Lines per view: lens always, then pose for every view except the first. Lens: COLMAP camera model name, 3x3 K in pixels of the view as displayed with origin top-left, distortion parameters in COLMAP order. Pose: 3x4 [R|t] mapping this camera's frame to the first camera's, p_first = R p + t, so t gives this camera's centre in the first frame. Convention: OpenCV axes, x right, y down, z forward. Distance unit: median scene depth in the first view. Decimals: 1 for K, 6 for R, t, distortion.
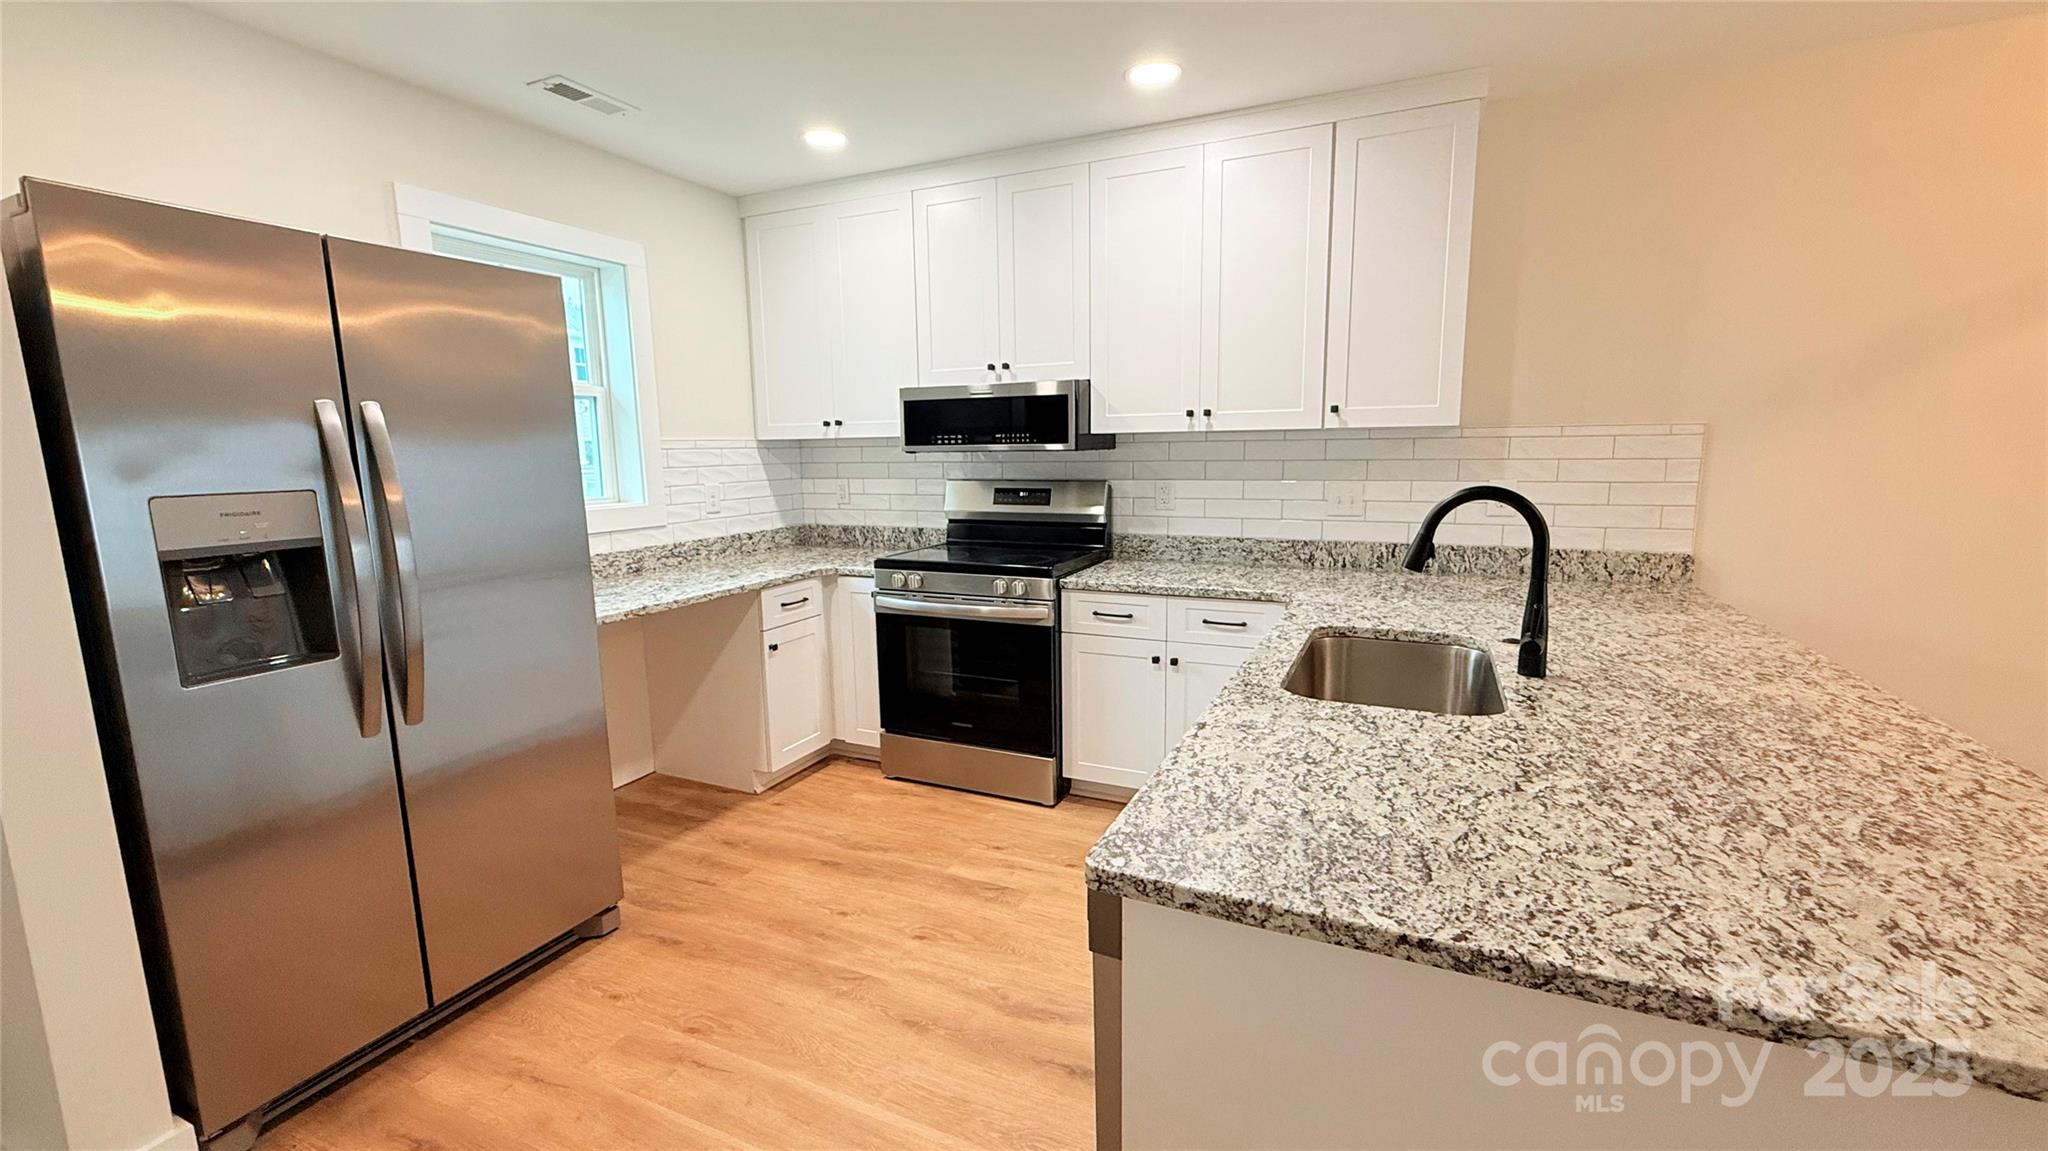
lens RADIAL K [[847.6, 0, 1024.0], [0, 847.6, 575.5], [0, 0, 1]] dist [0.000720, -0.000671]
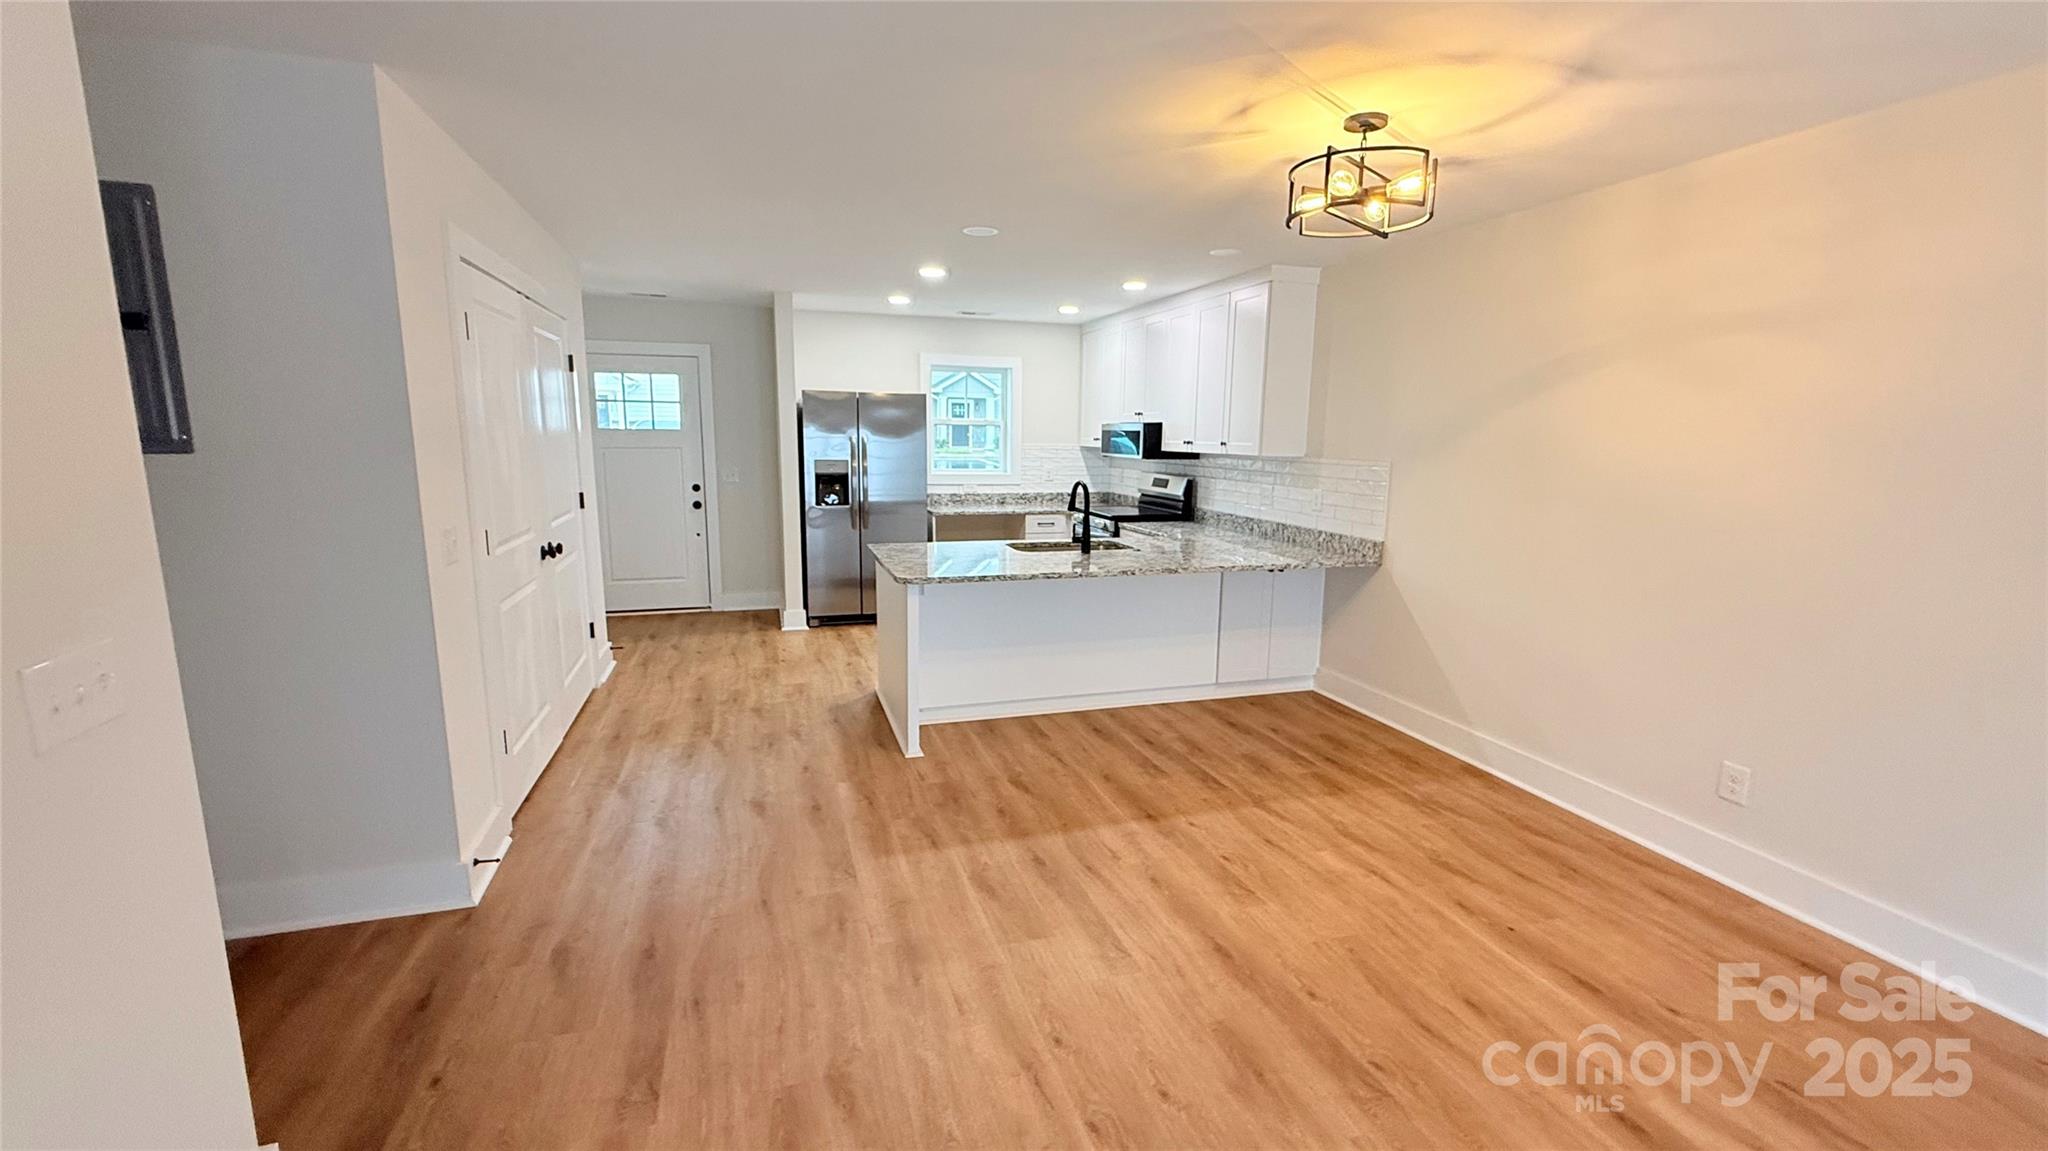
lens RADIAL K [[838.6, 0, 1024.0], [0, 838.6, 575.5], [0, 0, 1]] dist [0.000979, -0.000083]
pose [[0.672273, 0.147818, -0.725396, 1.414575], [-0.136278, 0.987828, 0.074997, 0.010635], [0.727652, 0.048437, 0.684234, -0.548134]]
